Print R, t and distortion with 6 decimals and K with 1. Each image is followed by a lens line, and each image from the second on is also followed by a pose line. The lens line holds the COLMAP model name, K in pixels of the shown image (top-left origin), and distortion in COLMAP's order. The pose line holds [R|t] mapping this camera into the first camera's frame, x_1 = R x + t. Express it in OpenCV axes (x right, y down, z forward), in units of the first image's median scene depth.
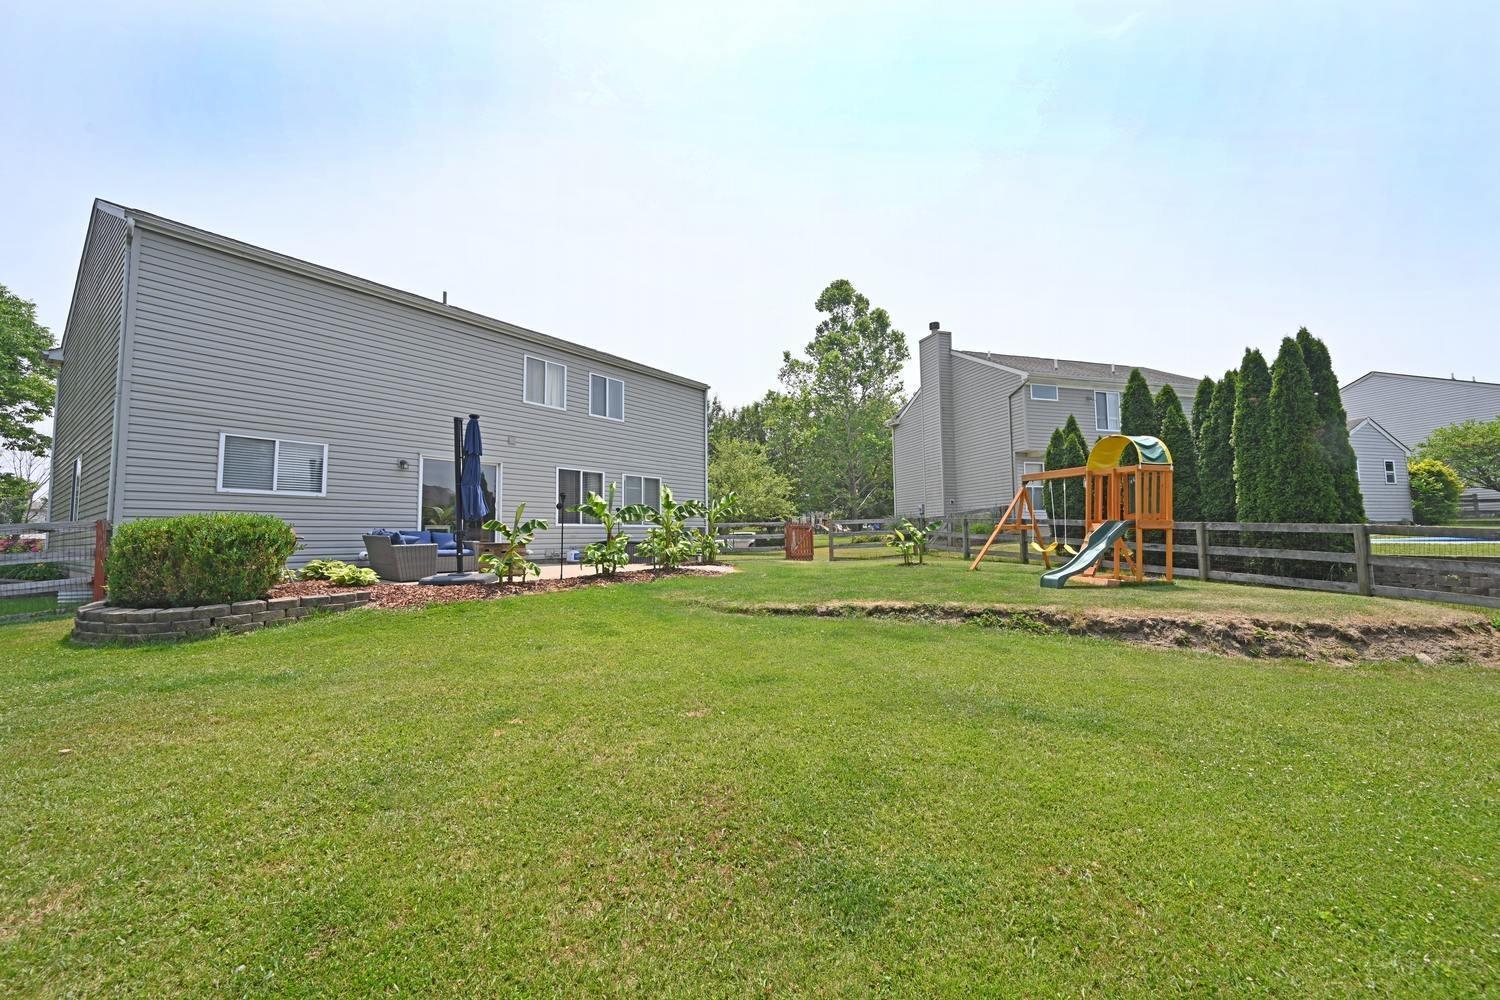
lens RADIAL K [[592.7, 0, 750.7], [0, 592.7, 496.3], [0, 0, 1]] dist [0.009610, 0.000652]
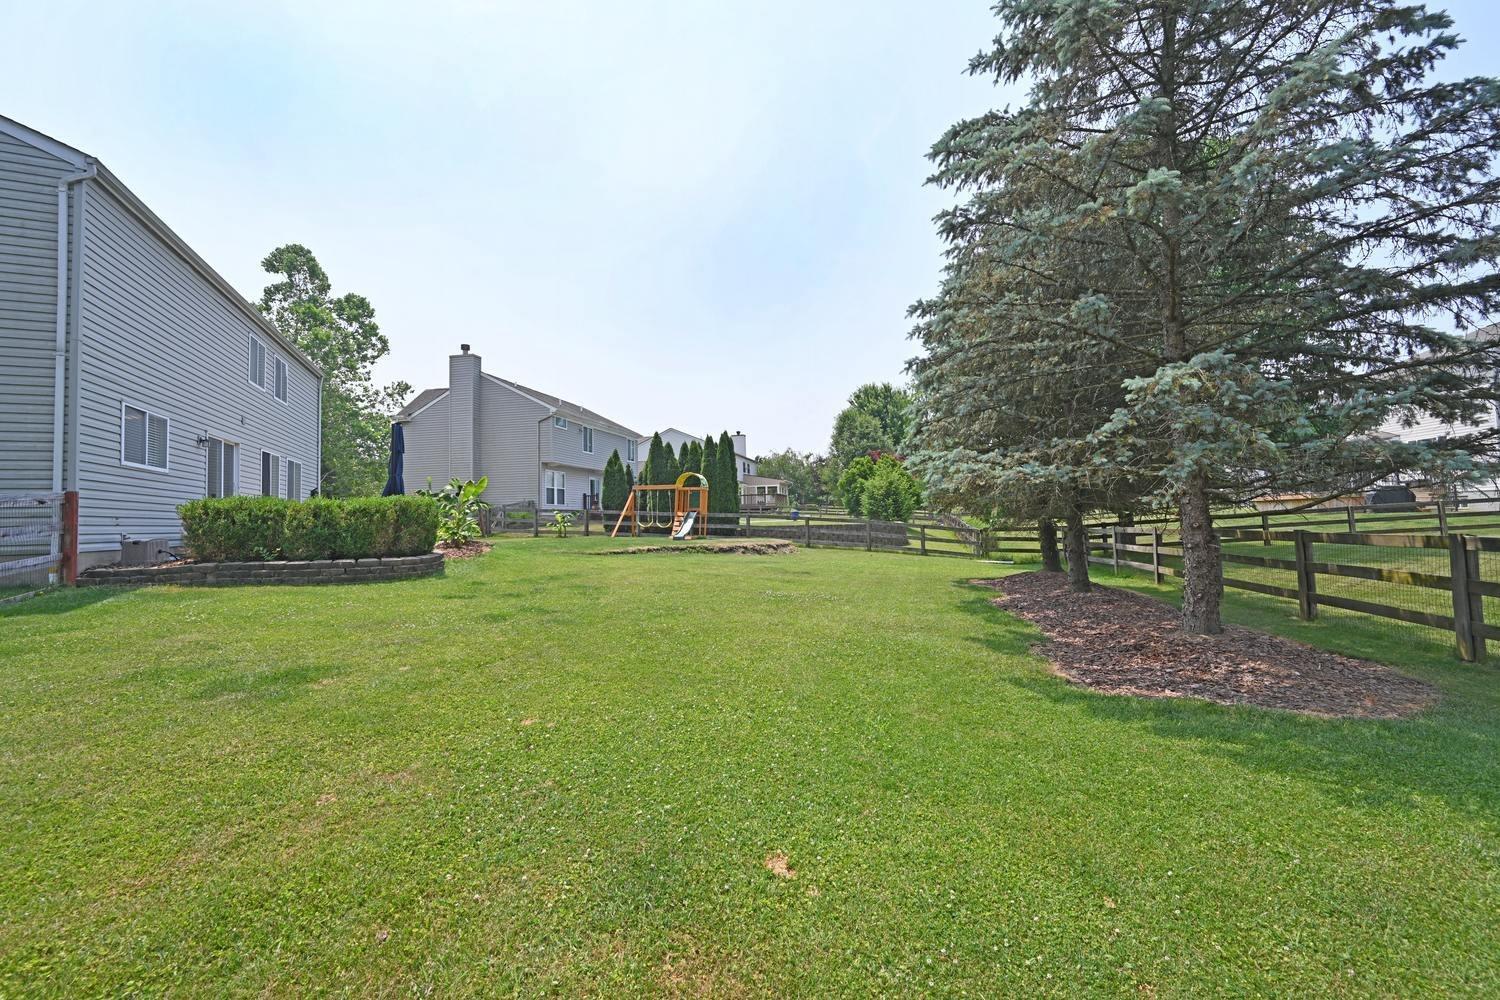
lens RADIAL K [[637.0, 0, 749.5], [0, 637.0, 502.0], [0, 0, 1]] dist [0.000829, 0.000929]
pose [[0.501986, 0.028312, 0.864412, -1.114389], [-0.045682, 0.998937, -0.006190, 0.010623], [-0.863668, -0.036380, 0.502746, -0.325543]]
